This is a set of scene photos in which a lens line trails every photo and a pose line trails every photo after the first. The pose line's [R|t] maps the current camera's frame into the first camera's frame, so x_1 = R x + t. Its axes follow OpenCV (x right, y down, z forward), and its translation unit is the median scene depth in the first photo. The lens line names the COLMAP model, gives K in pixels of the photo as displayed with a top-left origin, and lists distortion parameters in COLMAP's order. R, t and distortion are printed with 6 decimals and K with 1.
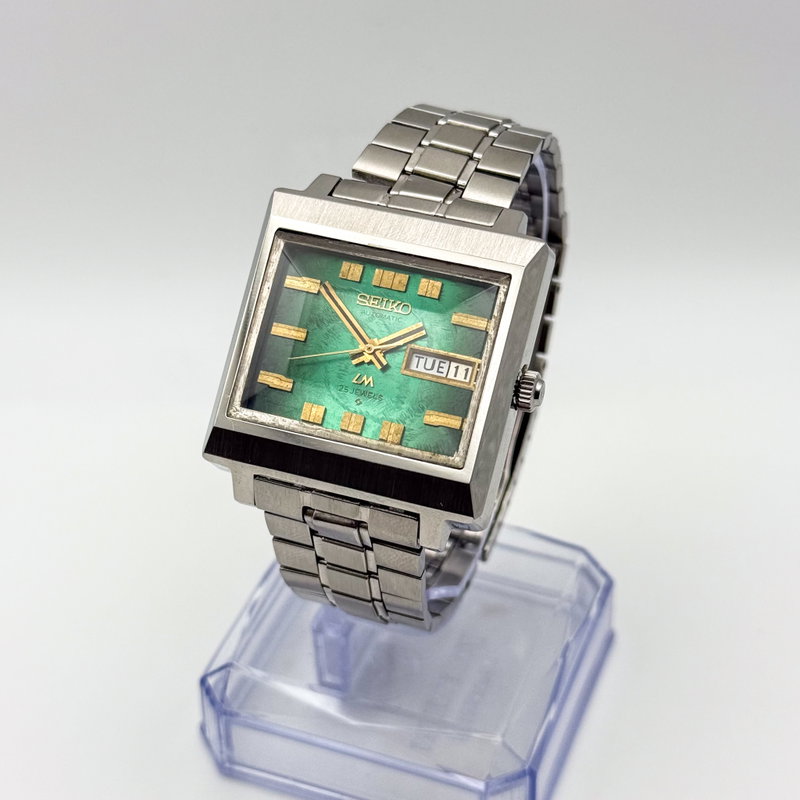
lens RADIAL K [[1809.1, 0, 400.0], [0, 1809.1, 400.0], [0, 0, 1]] dist [0.065228, -0.170395]
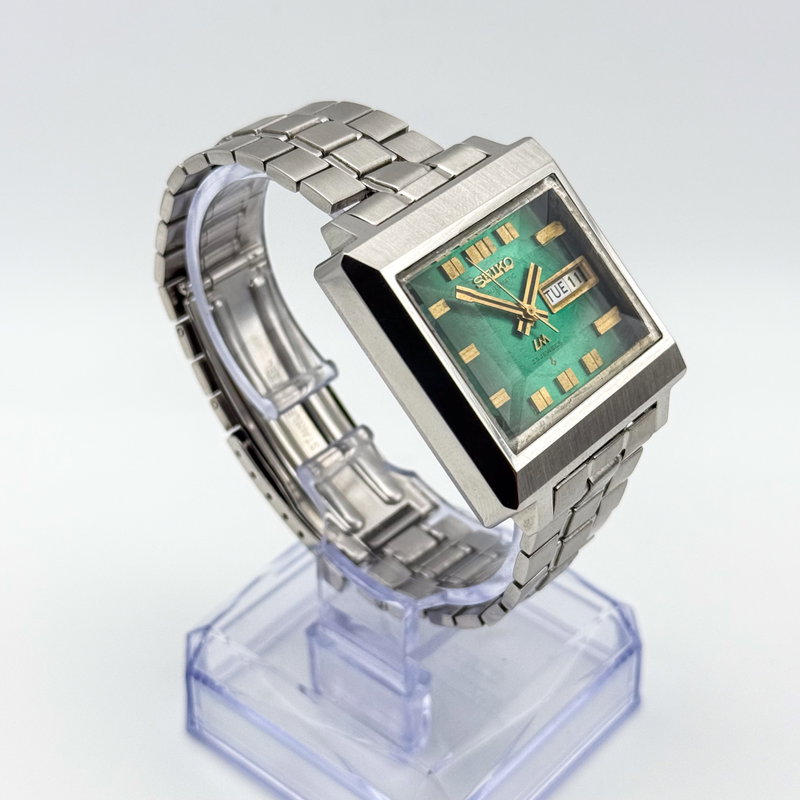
lens RADIAL K [[1809.1, 0, 400.0], [0, 1809.1, 400.0], [0, 0, 1]] dist [0.065228, -0.170395]
pose [[0.352718, -0.568622, 0.743141, -0.778868], [0.578634, 0.756676, 0.304341, -0.323882], [-0.735373, 0.322660, 0.595918, 0.485629]]
